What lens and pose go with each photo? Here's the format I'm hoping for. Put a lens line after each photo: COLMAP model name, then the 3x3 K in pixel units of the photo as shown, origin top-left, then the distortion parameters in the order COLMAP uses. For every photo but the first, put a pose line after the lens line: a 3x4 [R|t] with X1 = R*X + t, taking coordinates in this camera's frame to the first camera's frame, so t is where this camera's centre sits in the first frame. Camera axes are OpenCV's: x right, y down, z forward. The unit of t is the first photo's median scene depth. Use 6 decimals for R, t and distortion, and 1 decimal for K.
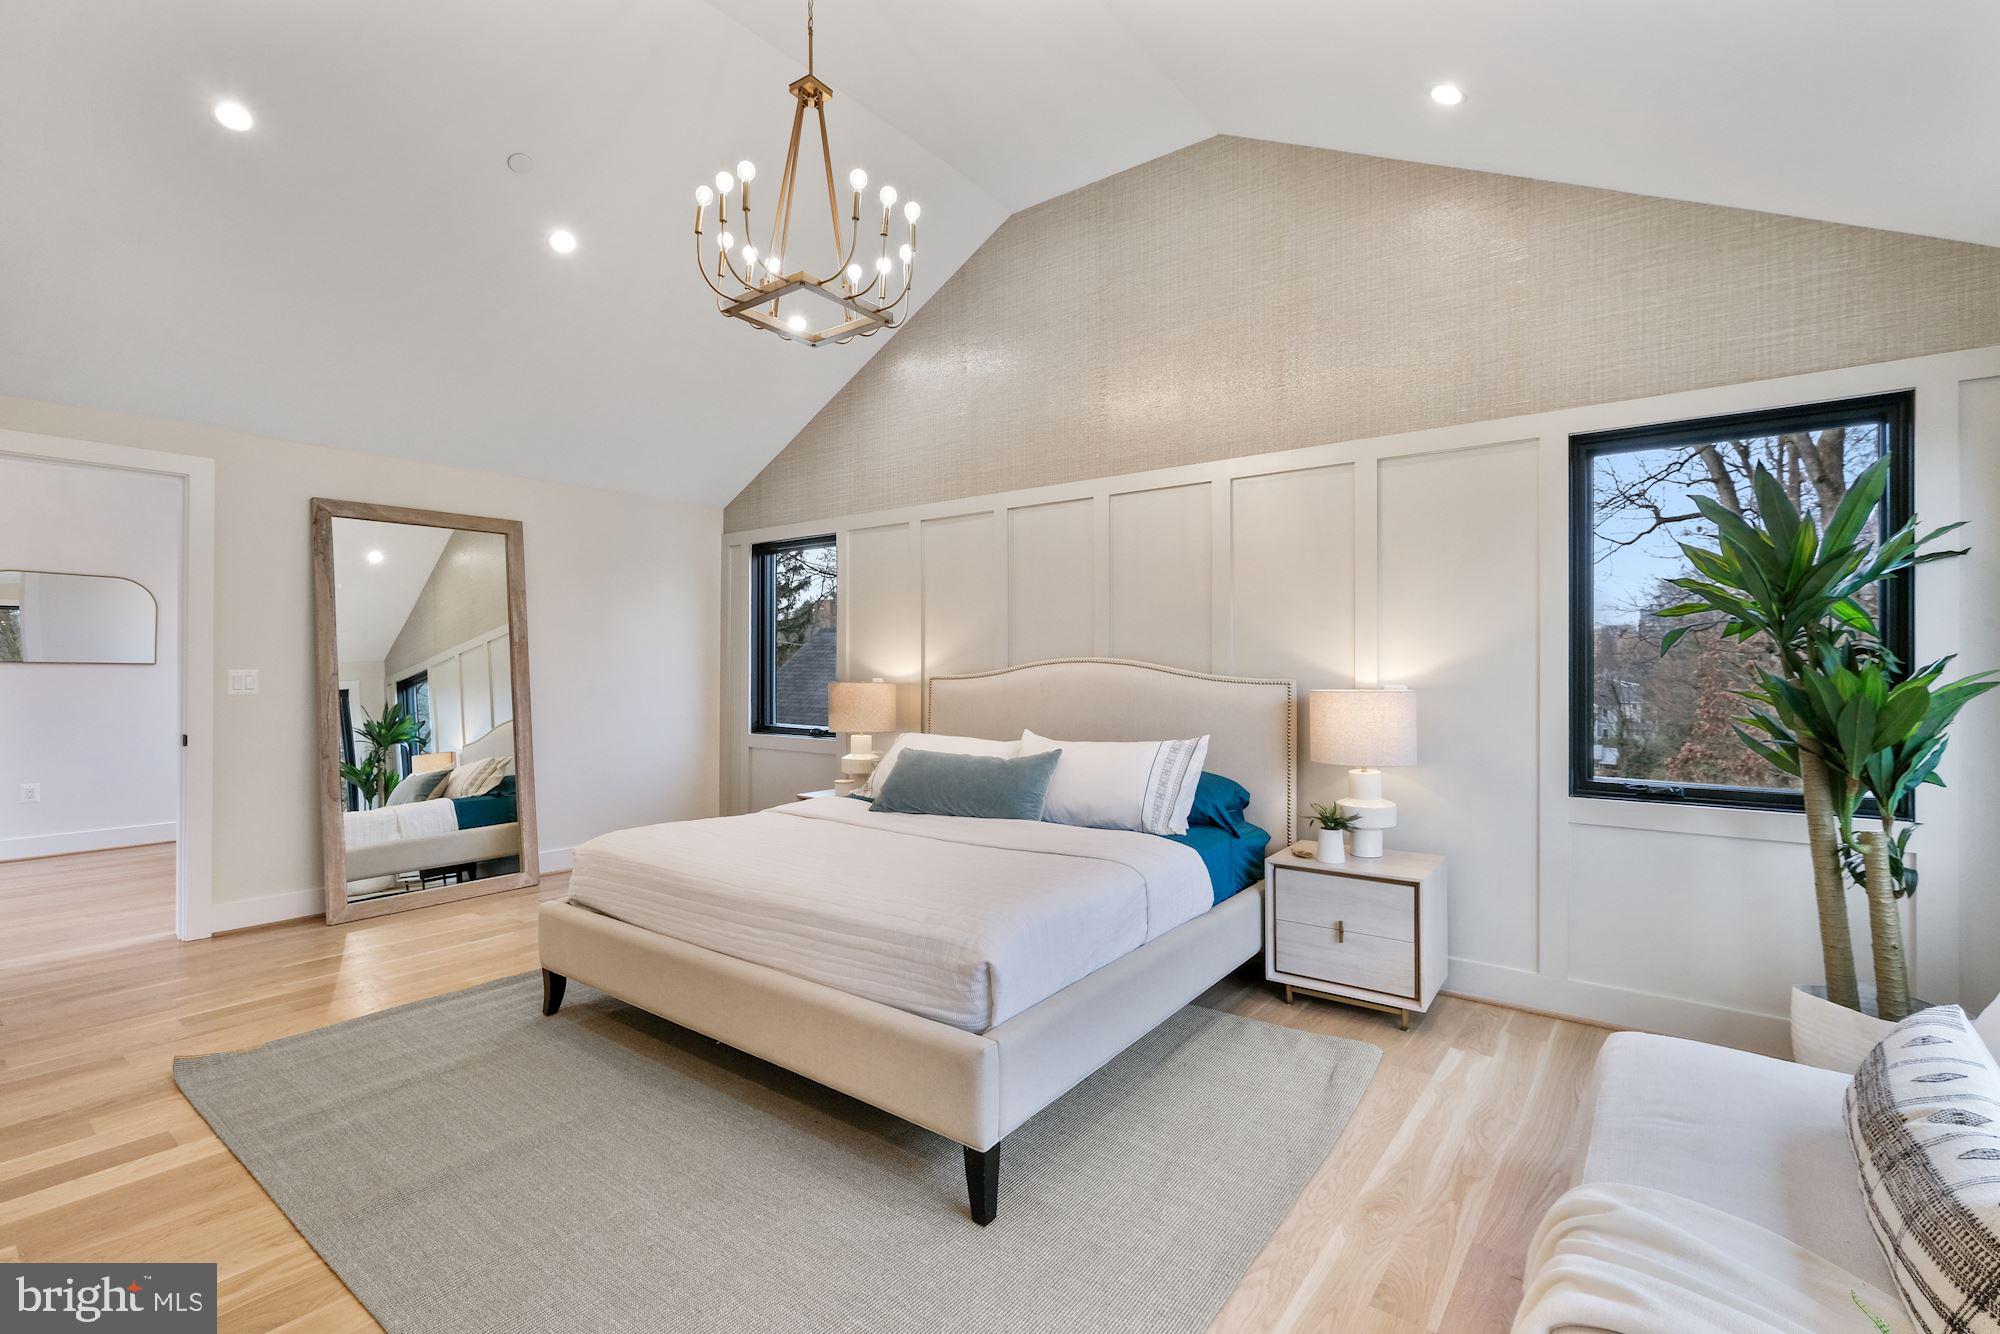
lens RADIAL K [[887.8, 0, 997.7], [0, 887.8, 656.7], [0, 0, 1]] dist [0.018371, -0.000255]
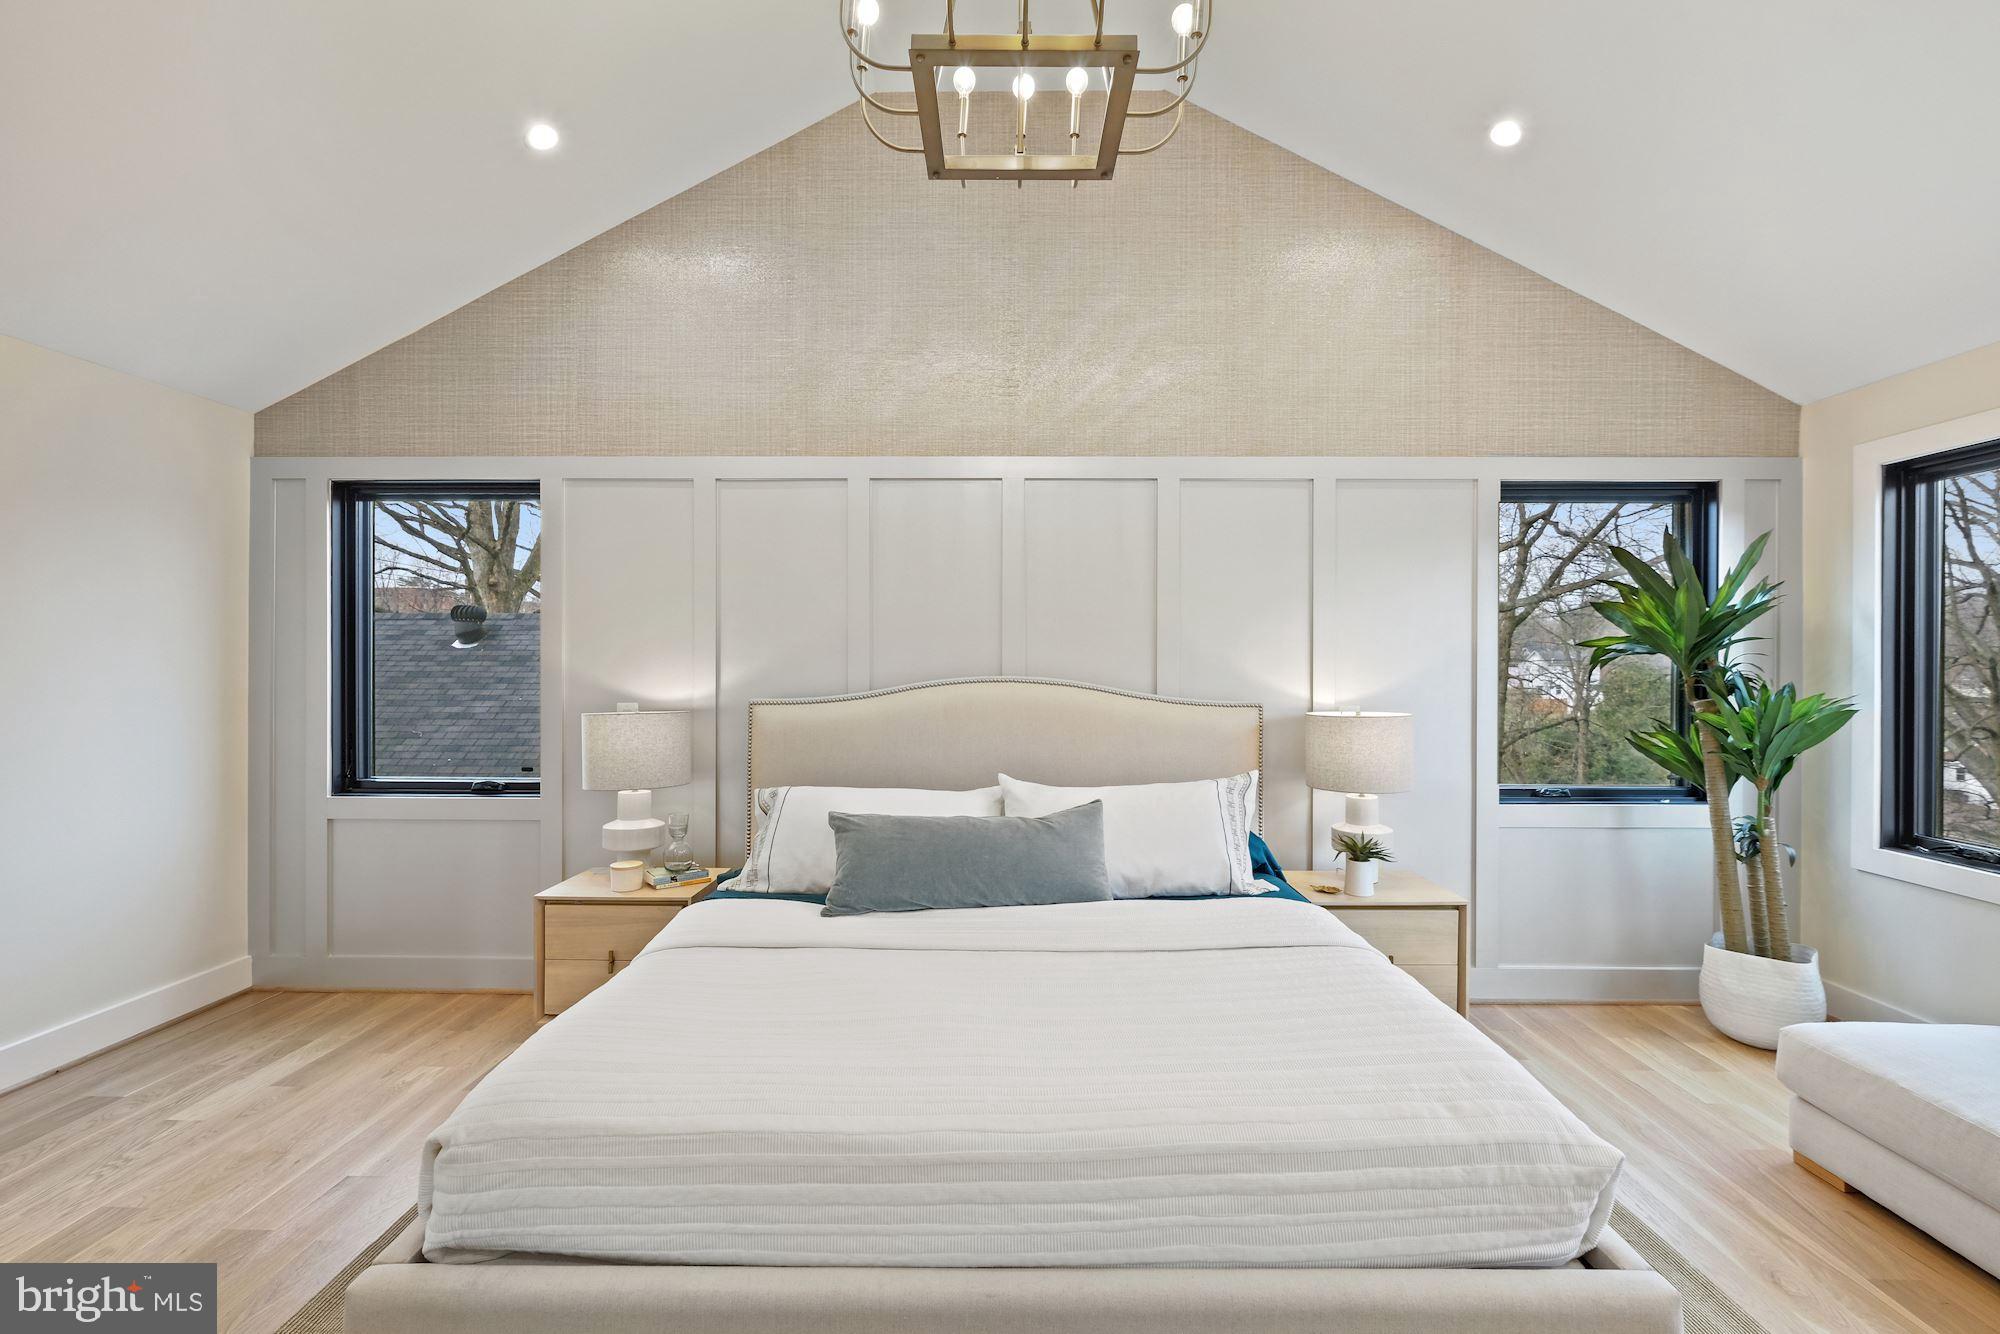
lens RADIAL K [[873.7, 0, 1013.1], [0, 873.7, 672.0], [0, 0, 1]] dist [0.002965, 0.000543]
pose [[0.804167, 0.000119, 0.594403, -0.363443], [-0.008957, 0.999889, 0.011917, -0.012404], [-0.594335, -0.014907, 0.804079, 0.353018]]
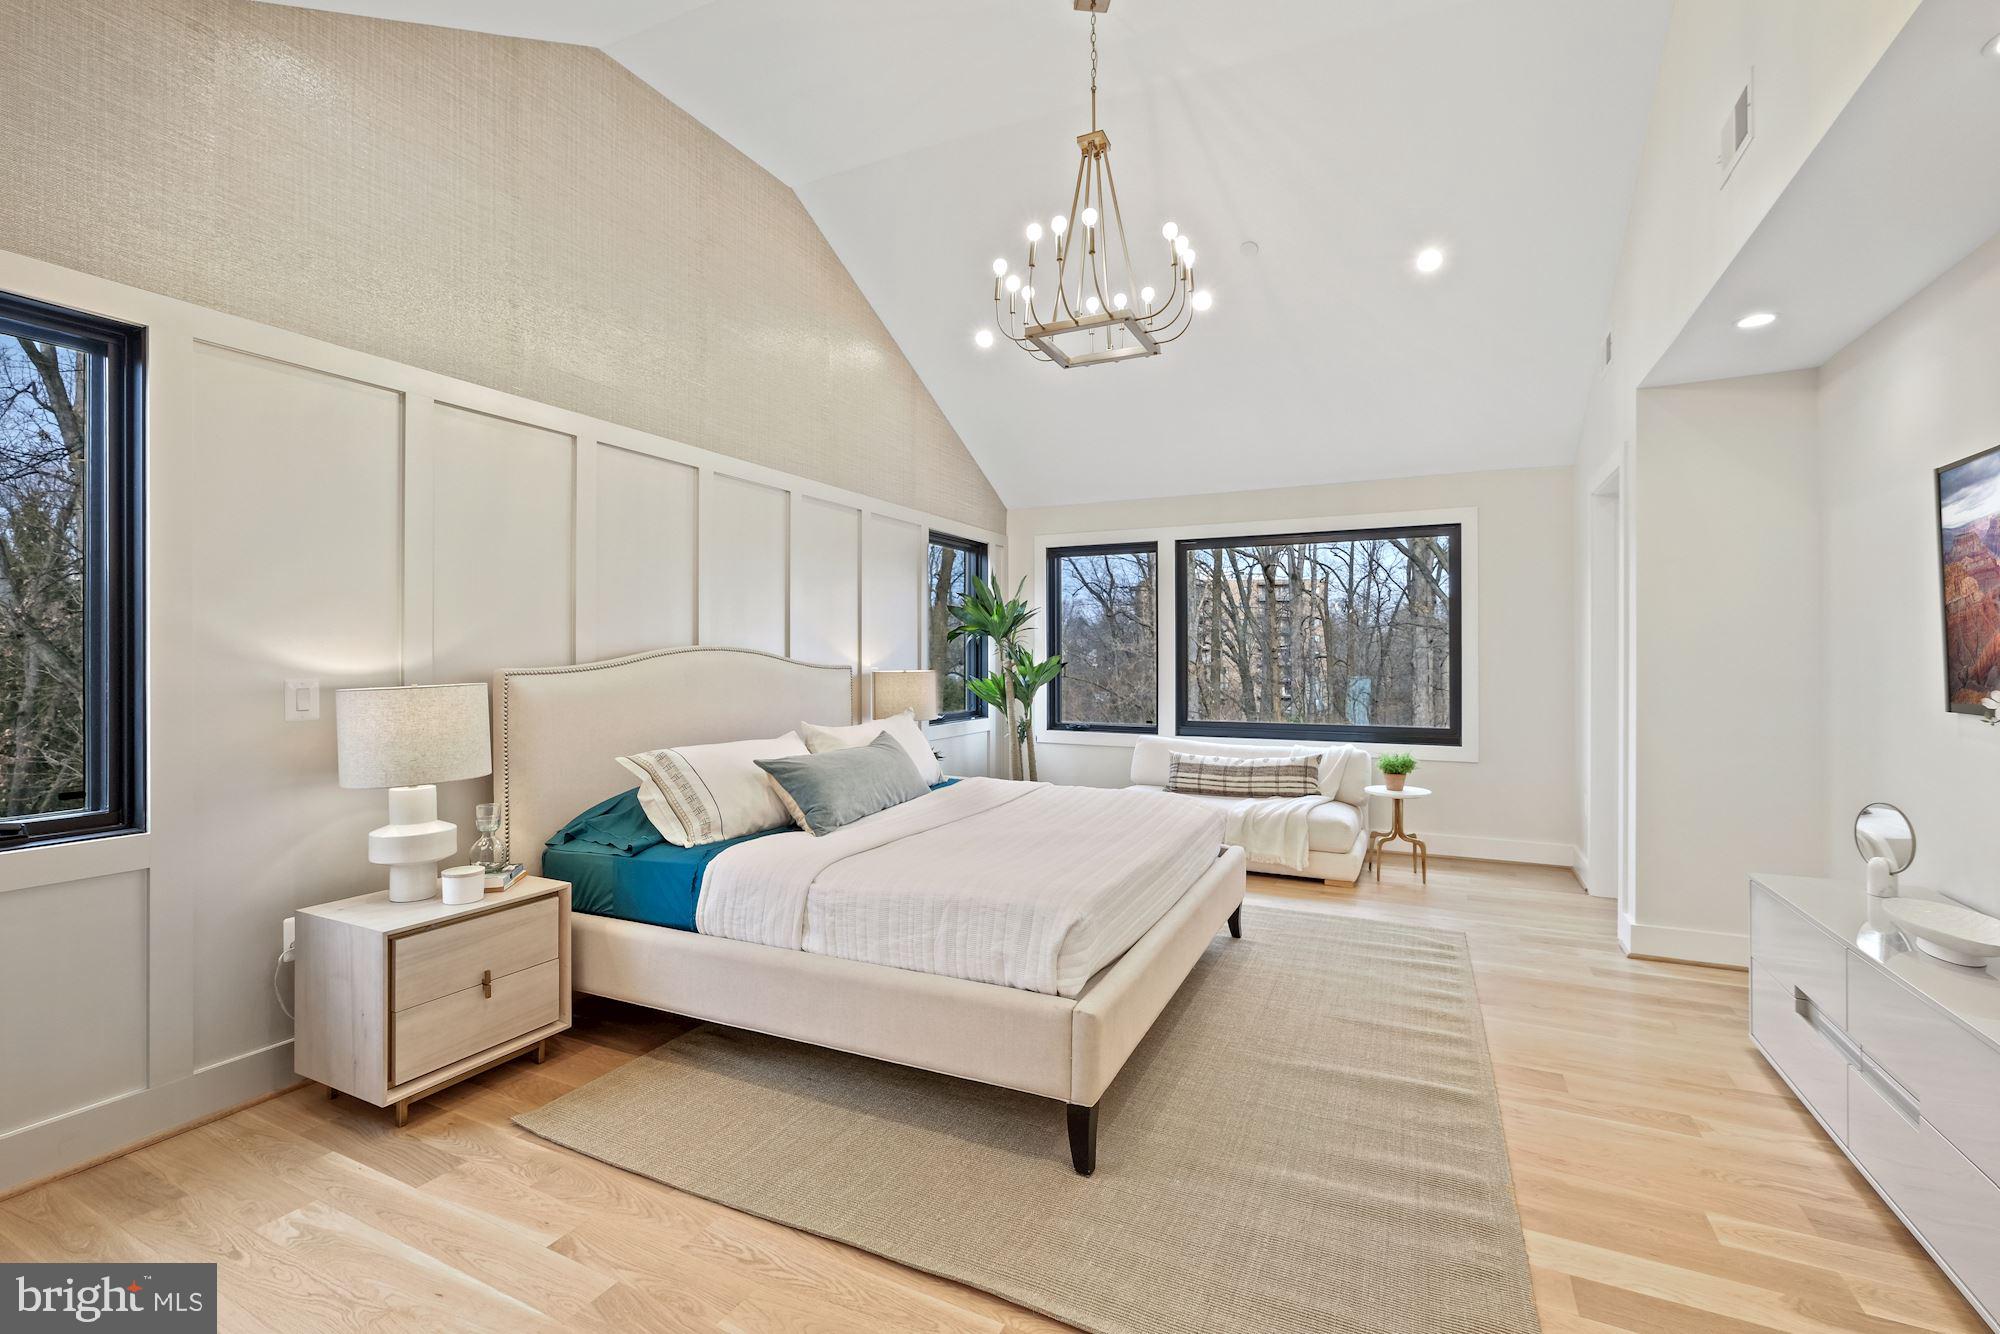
lens RADIAL K [[887.8, 0, 997.7], [0, 887.8, 656.7], [0, 0, 1]] dist [0.018371, -0.000255]
pose [[-0.195124, -0.000740, 0.980778, -0.856198], [-0.009397, 0.999955, -0.001115, 0.010989], [-0.980734, -0.009434, -0.195122, 0.889351]]
